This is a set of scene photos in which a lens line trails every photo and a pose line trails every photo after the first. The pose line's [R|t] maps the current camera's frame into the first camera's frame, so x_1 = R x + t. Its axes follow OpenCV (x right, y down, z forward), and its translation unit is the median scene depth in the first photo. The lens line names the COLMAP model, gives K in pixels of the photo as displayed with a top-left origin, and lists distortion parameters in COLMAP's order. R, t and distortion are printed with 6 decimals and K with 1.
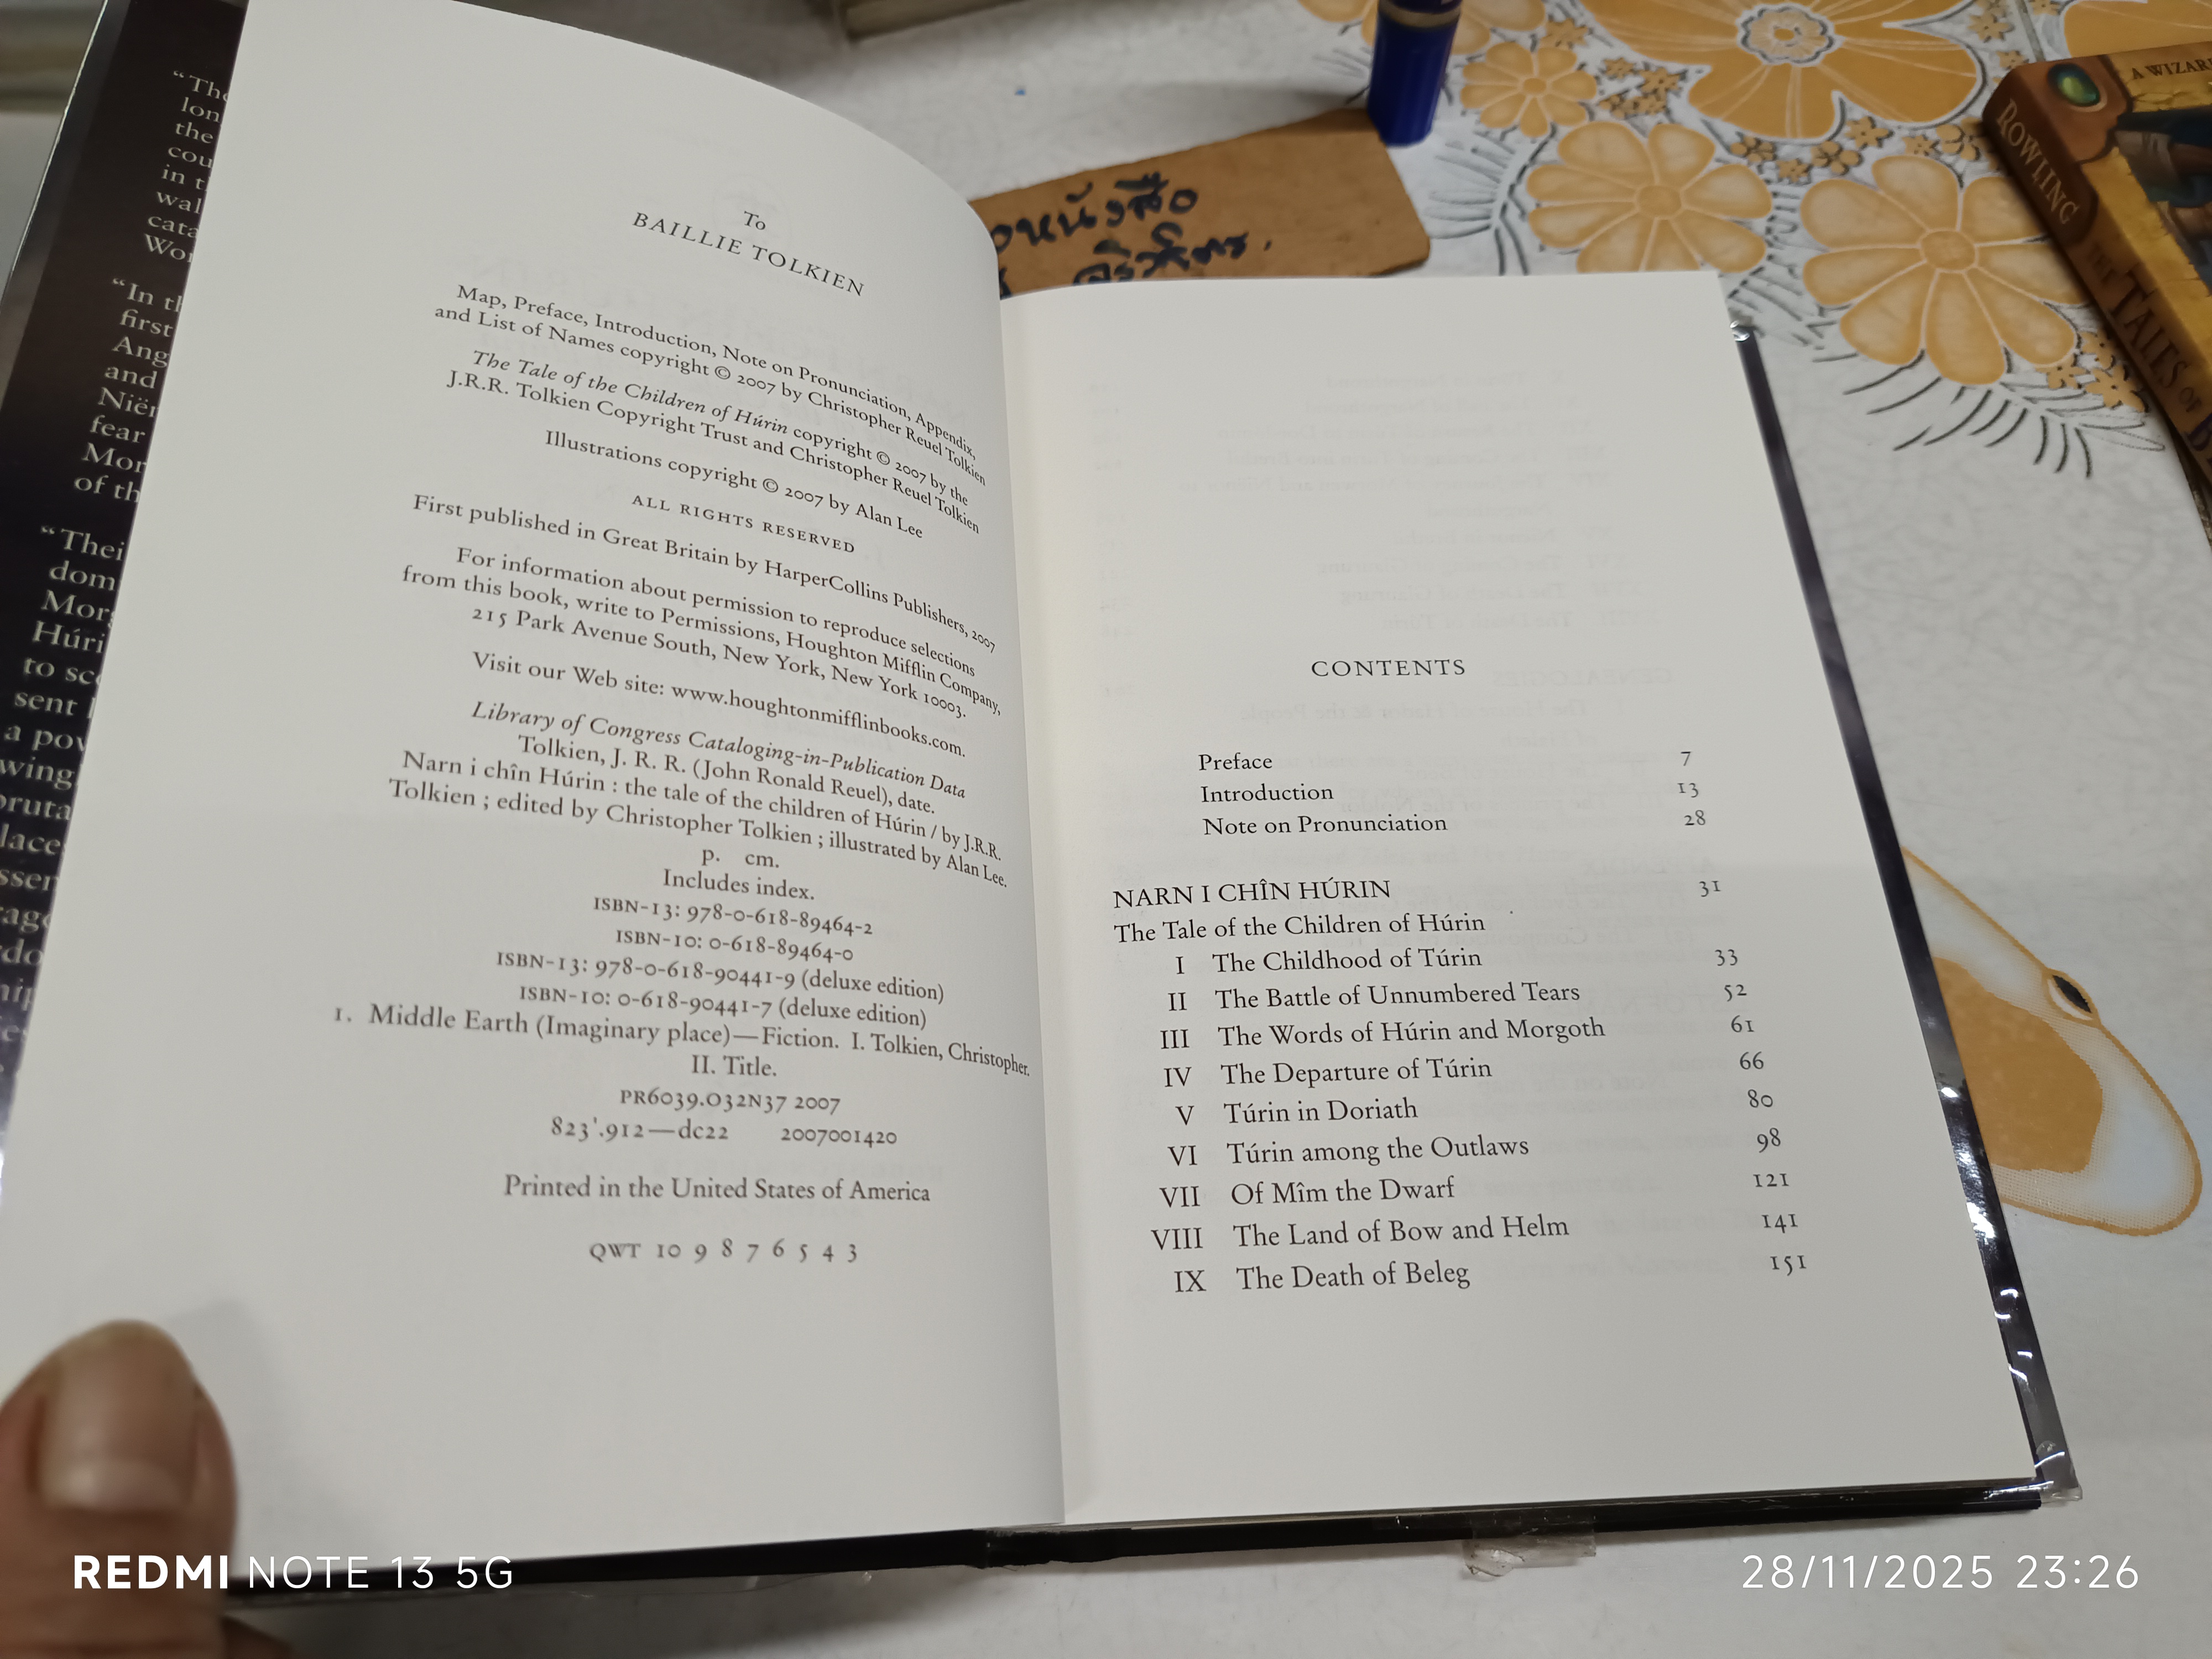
lens RADIAL K [[1567.9, 0, 1099.6], [0, 1567.9, 826.7], [0, 0, 1]] dist [-0.028631, 0.008384]
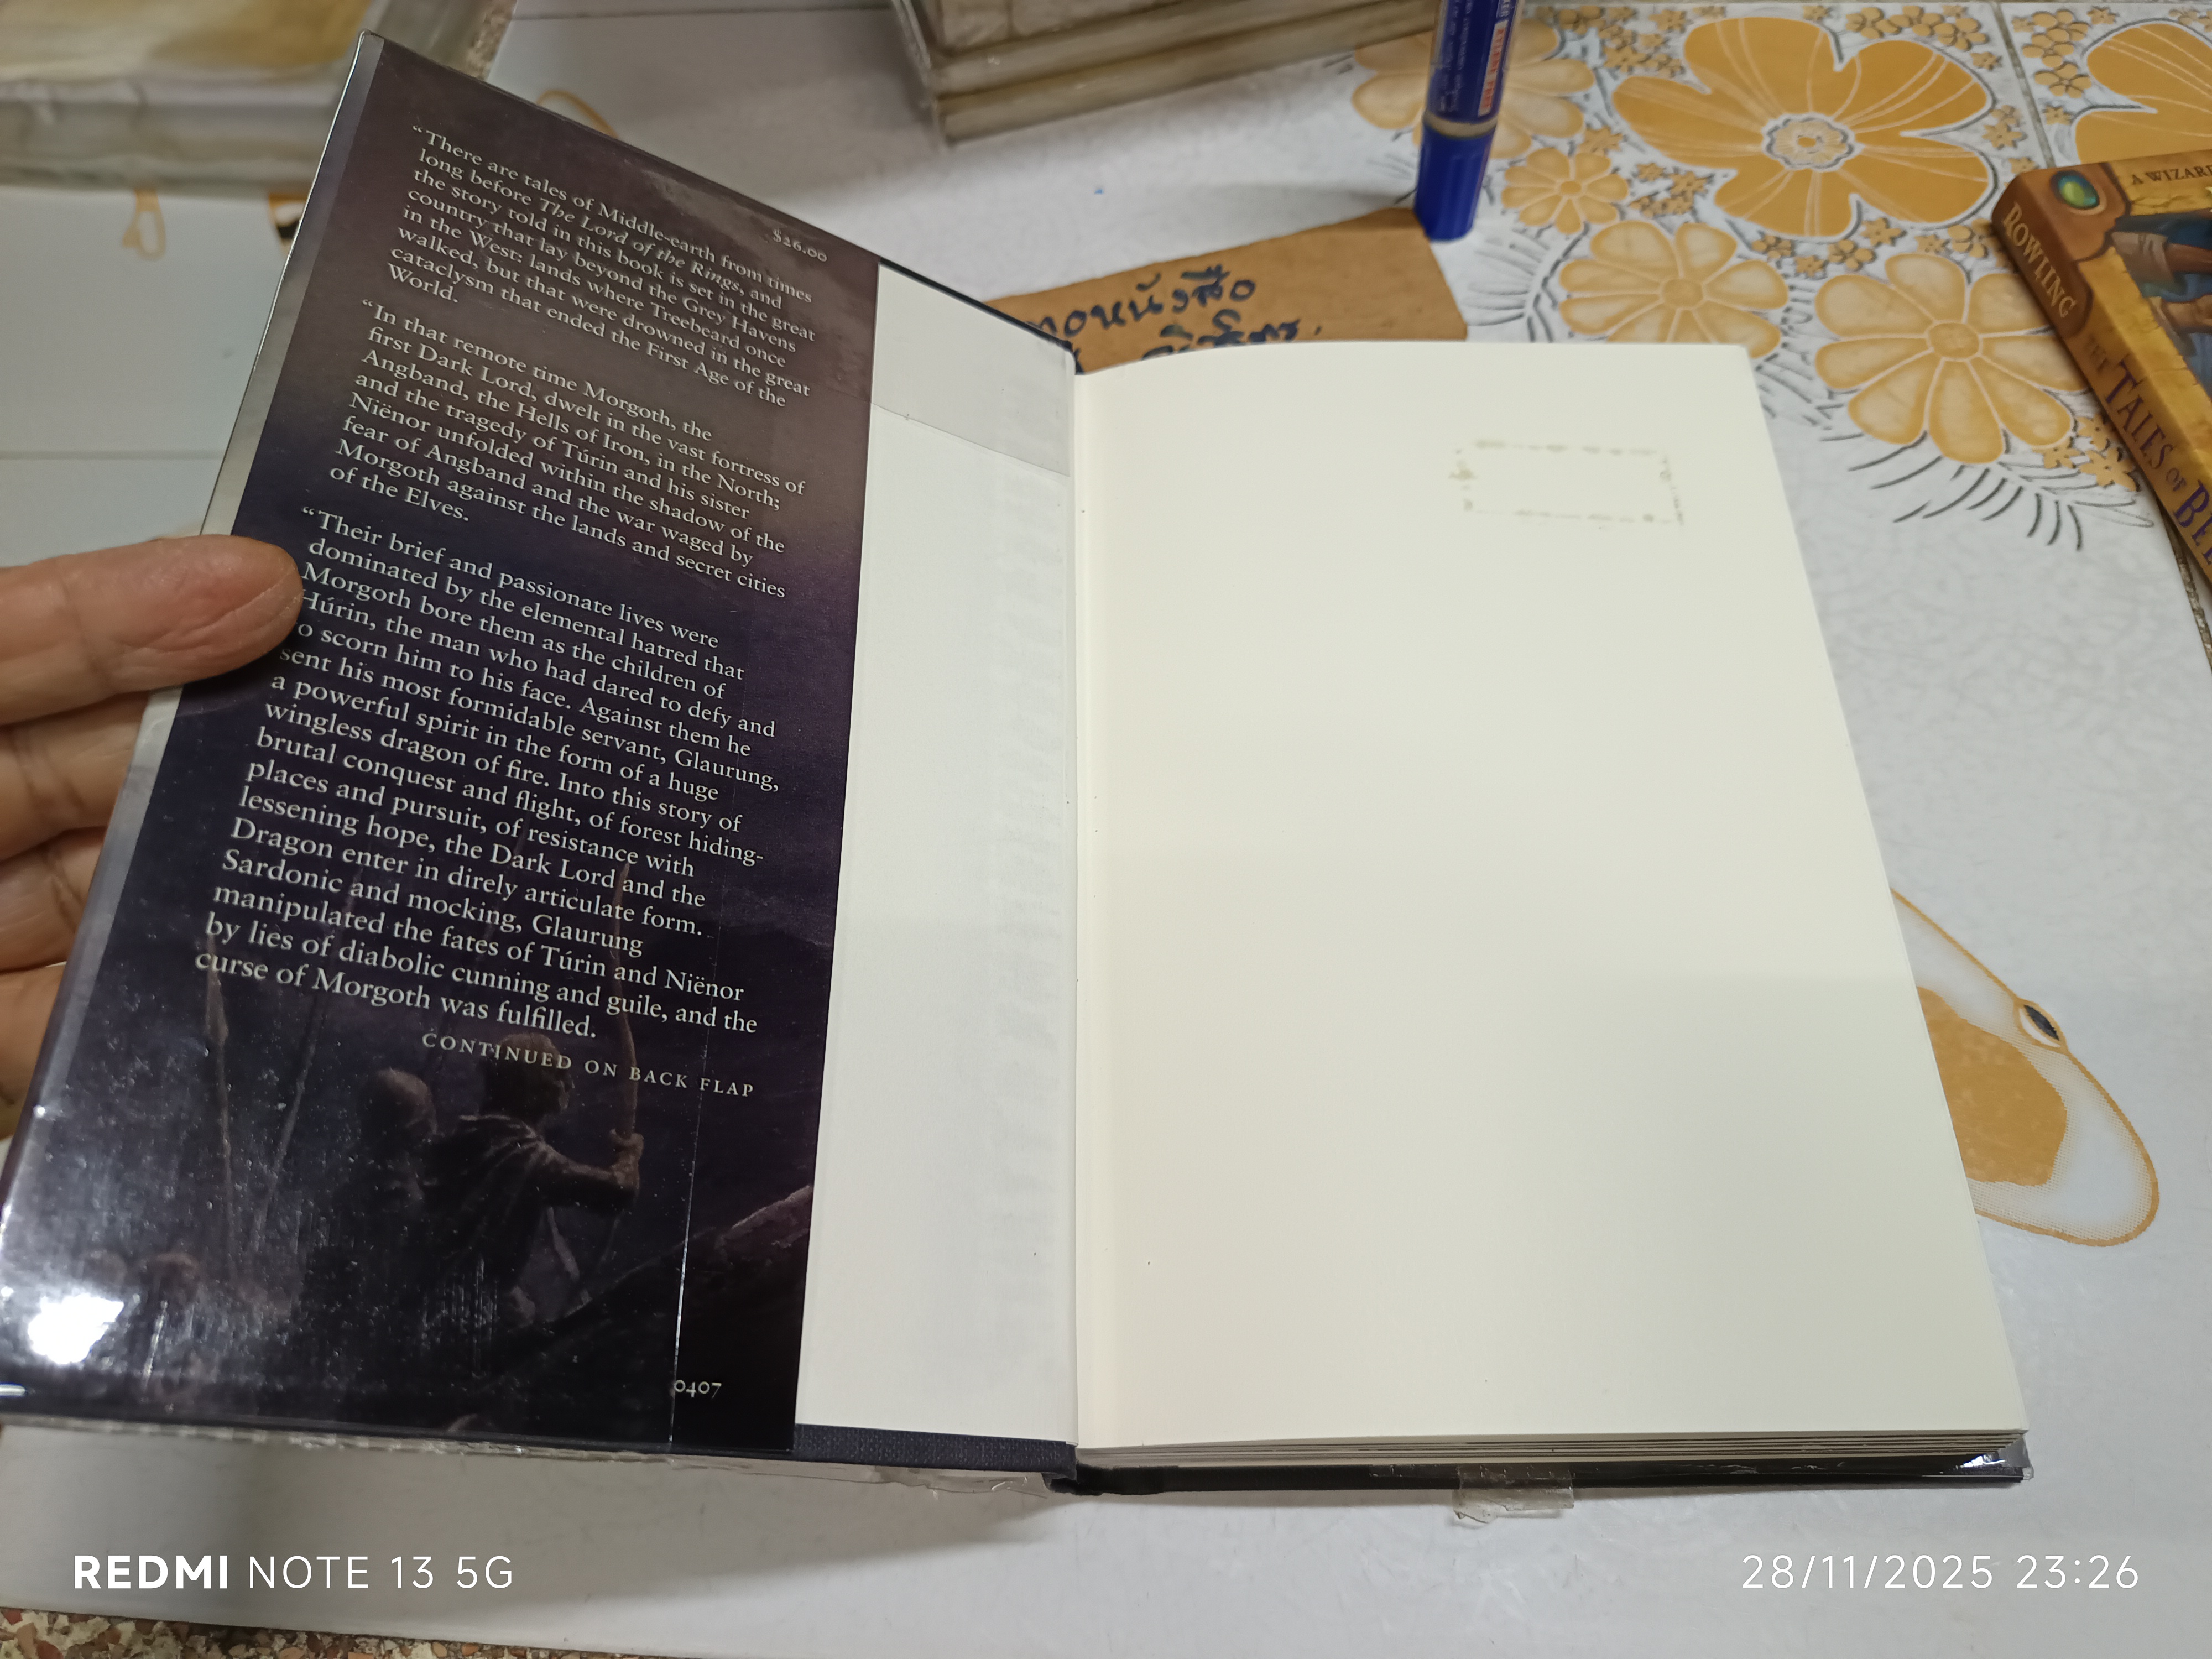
lens RADIAL K [[1567.9, 0, 1106.5], [0, 1567.9, 835.1], [0, 0, 1]] dist [-0.028631, 0.008384]
pose [[0.998267, 0.026042, -0.052780, 0.026454], [-0.028342, 0.998660, -0.043301, 0.033934], [0.051581, 0.044722, 0.997667, -0.088034]]
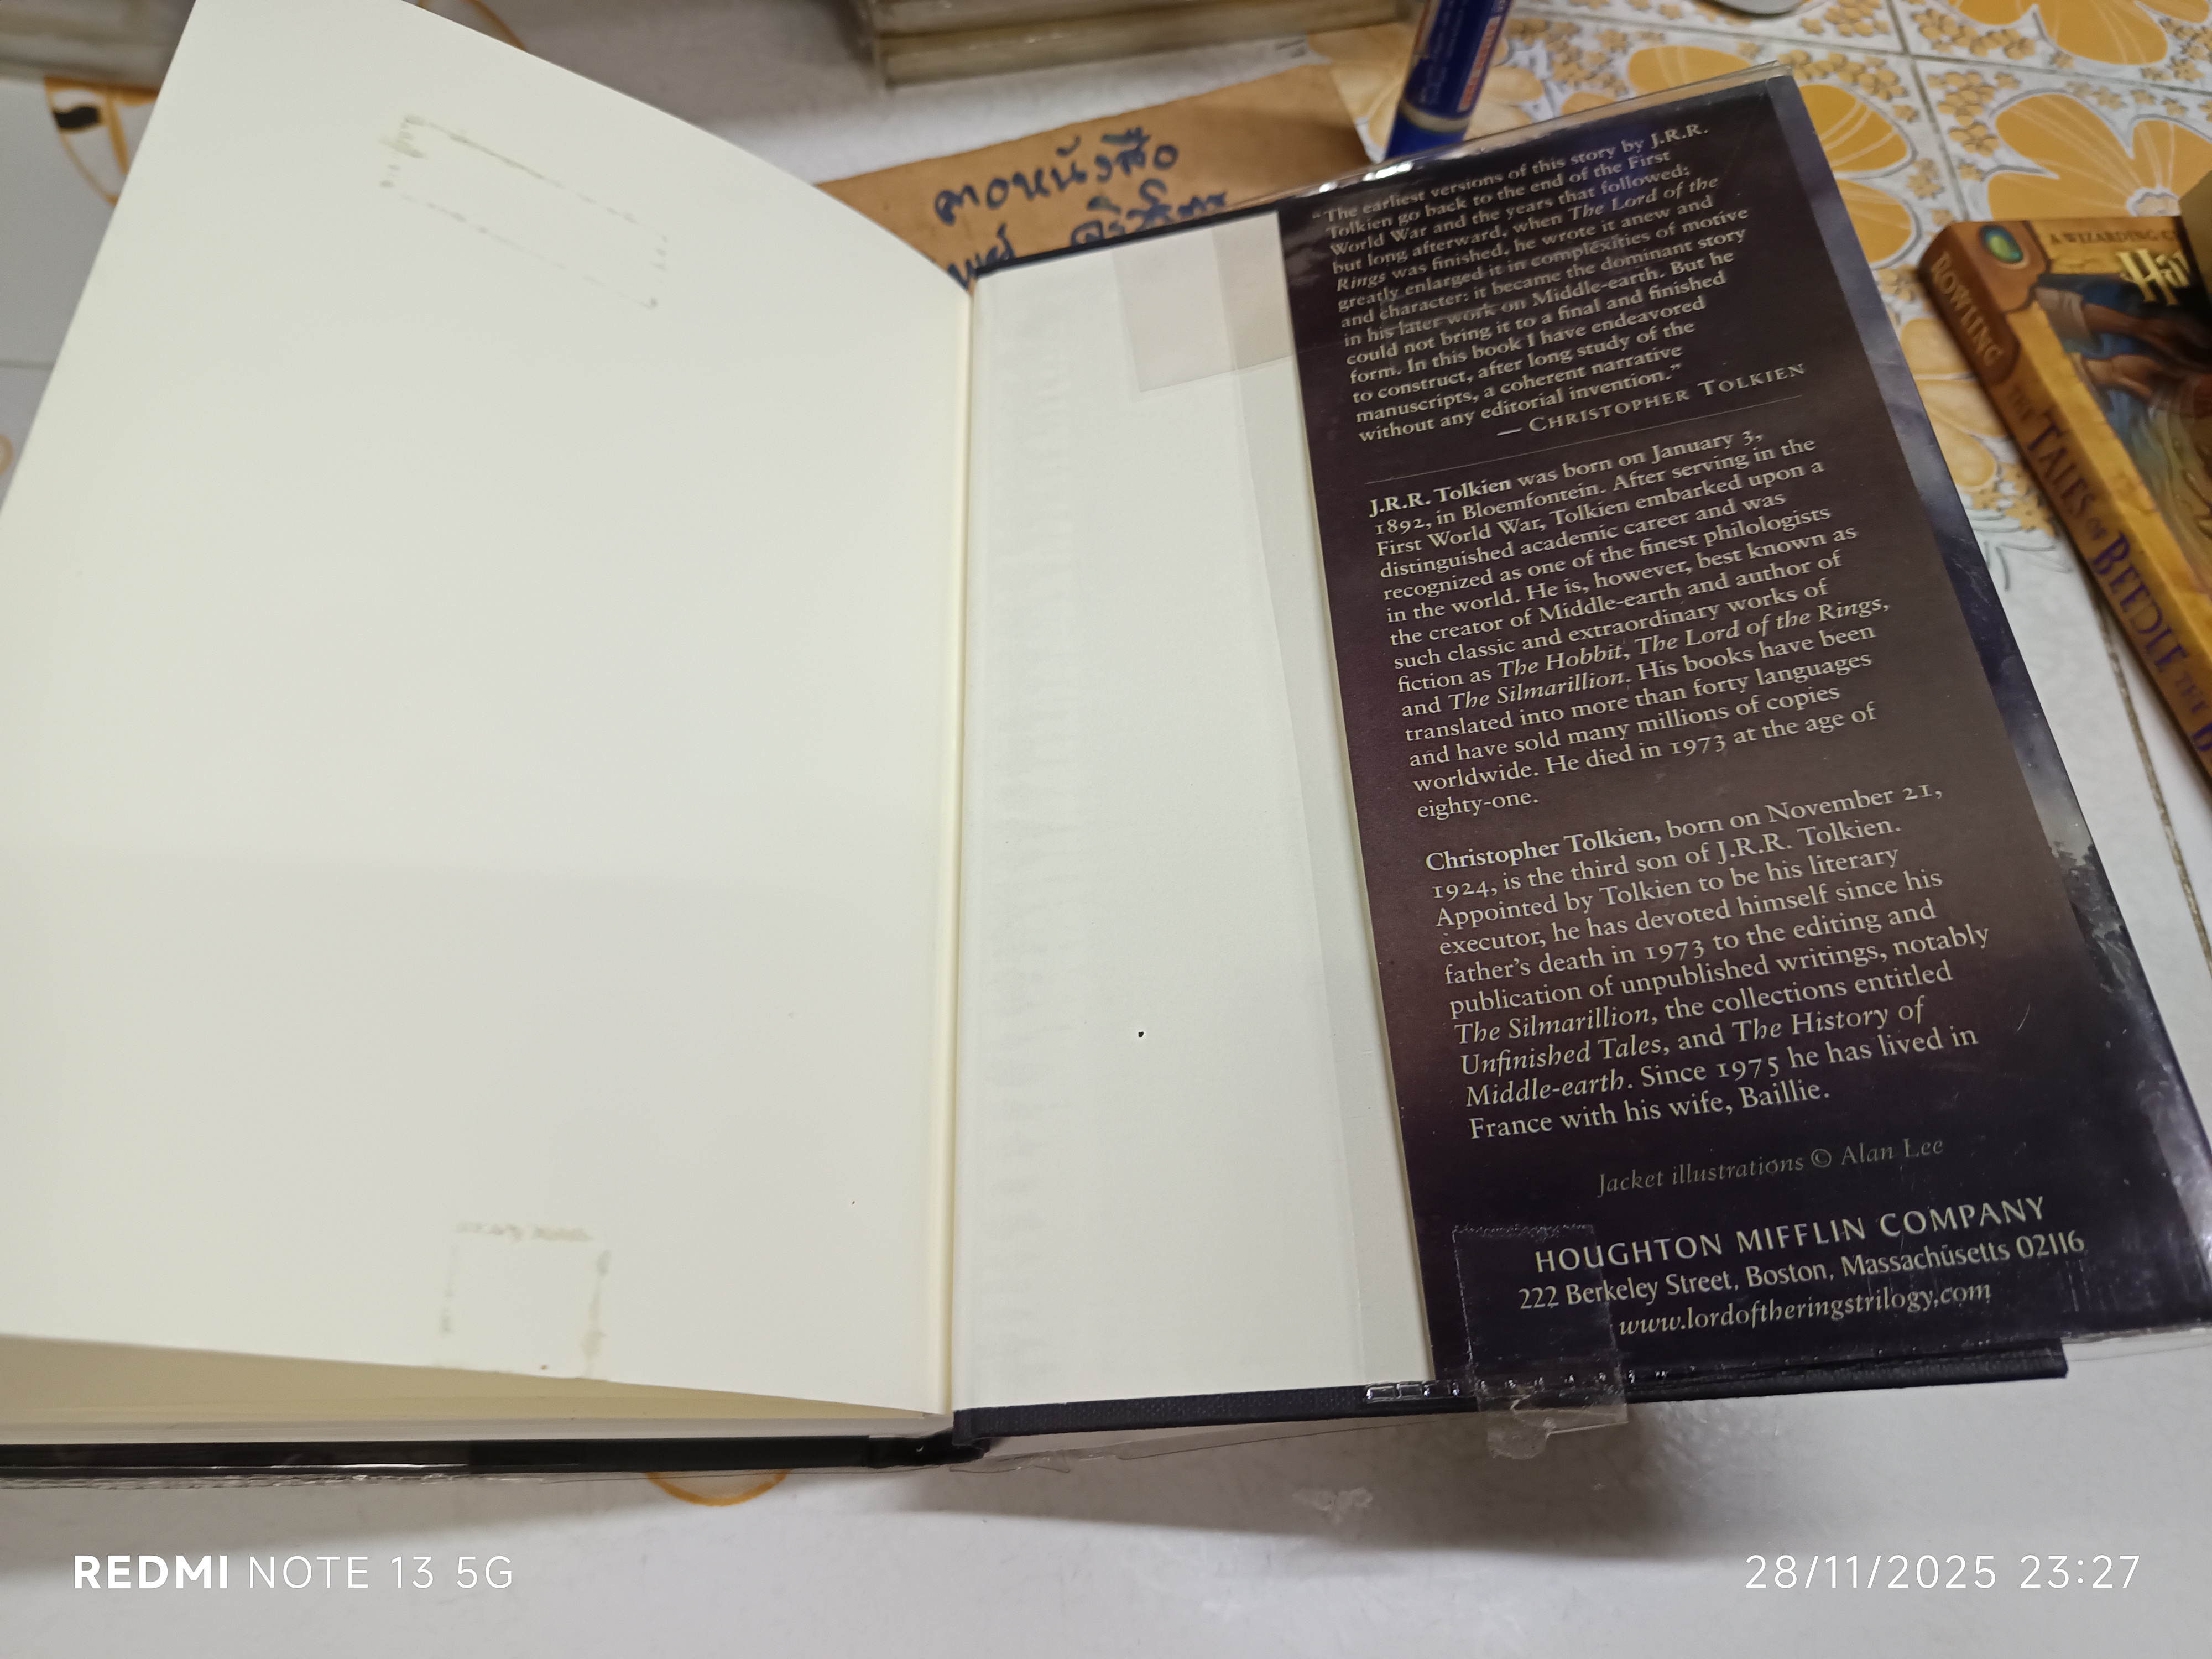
lens RADIAL K [[1567.9, 0, 1095.5], [0, 1567.9, 838.4], [0, 0, 1]] dist [-0.028631, 0.008384]
pose [[0.993906, 0.066743, 0.087723, -0.086540], [-0.062921, 0.996975, -0.045637, 0.039033], [-0.090503, 0.039839, 0.995099, -0.034085]]
